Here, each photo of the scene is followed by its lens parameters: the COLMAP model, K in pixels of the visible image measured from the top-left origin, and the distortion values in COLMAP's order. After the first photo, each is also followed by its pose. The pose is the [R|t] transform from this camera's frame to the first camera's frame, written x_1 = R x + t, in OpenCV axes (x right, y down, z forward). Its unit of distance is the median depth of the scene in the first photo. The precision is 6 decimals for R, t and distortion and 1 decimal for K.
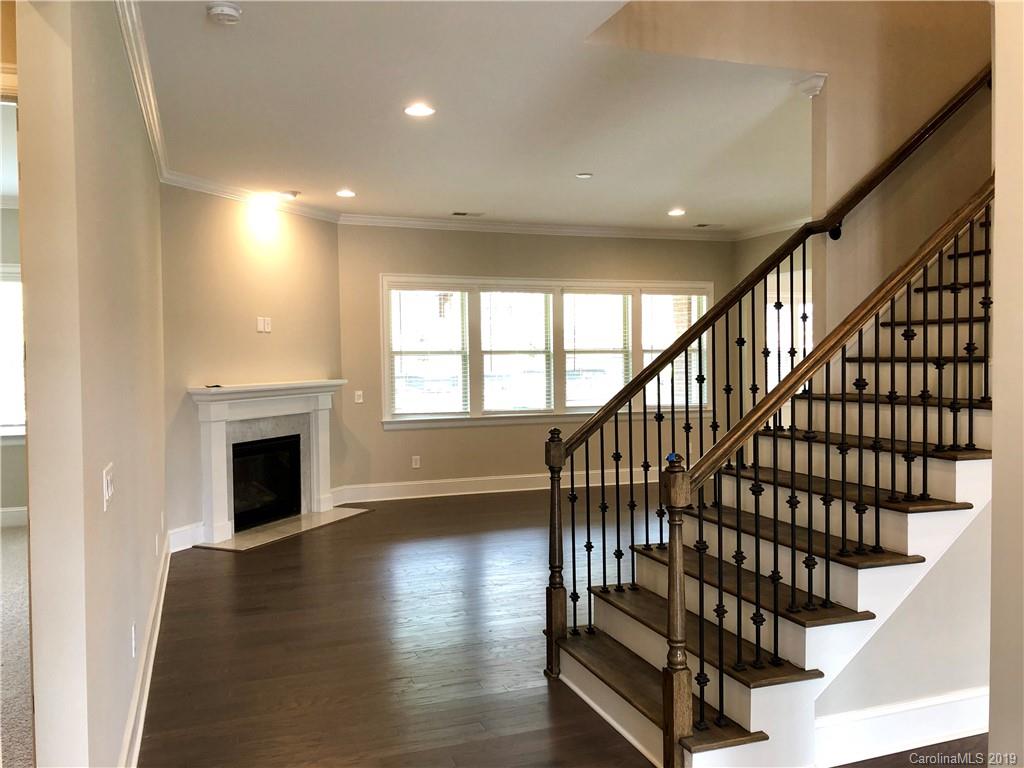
lens RADIAL K [[835.5, 0, 512.0], [0, 835.5, 384.0], [0, 0, 1]] dist [0.083748, -0.137370]
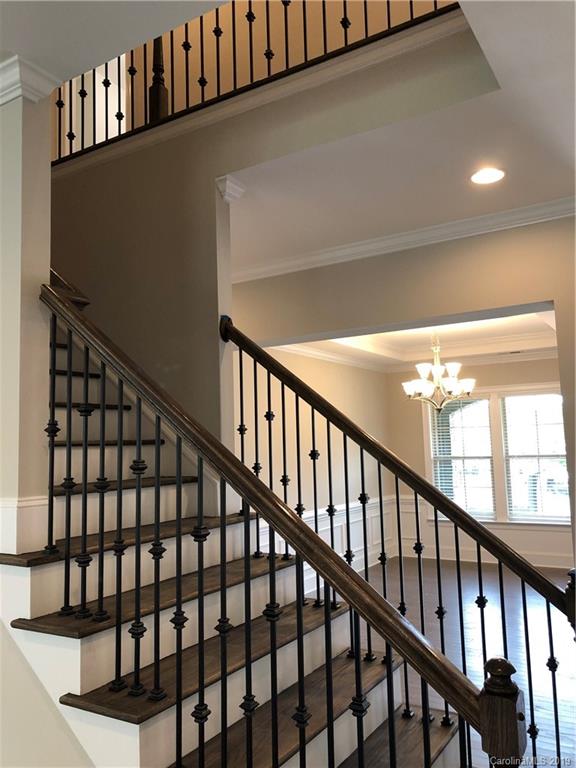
lens RADIAL K [[626.6, 0, 288.0], [0, 626.6, 384.0], [0, 0, 1]] dist [0.083748, -0.137370]
pose [[-0.618419, 0.106835, 0.778553, -0.204205], [0.063873, 0.994271, -0.085701, -0.019788], [-0.783248, -0.003271, -0.621700, 1.266106]]
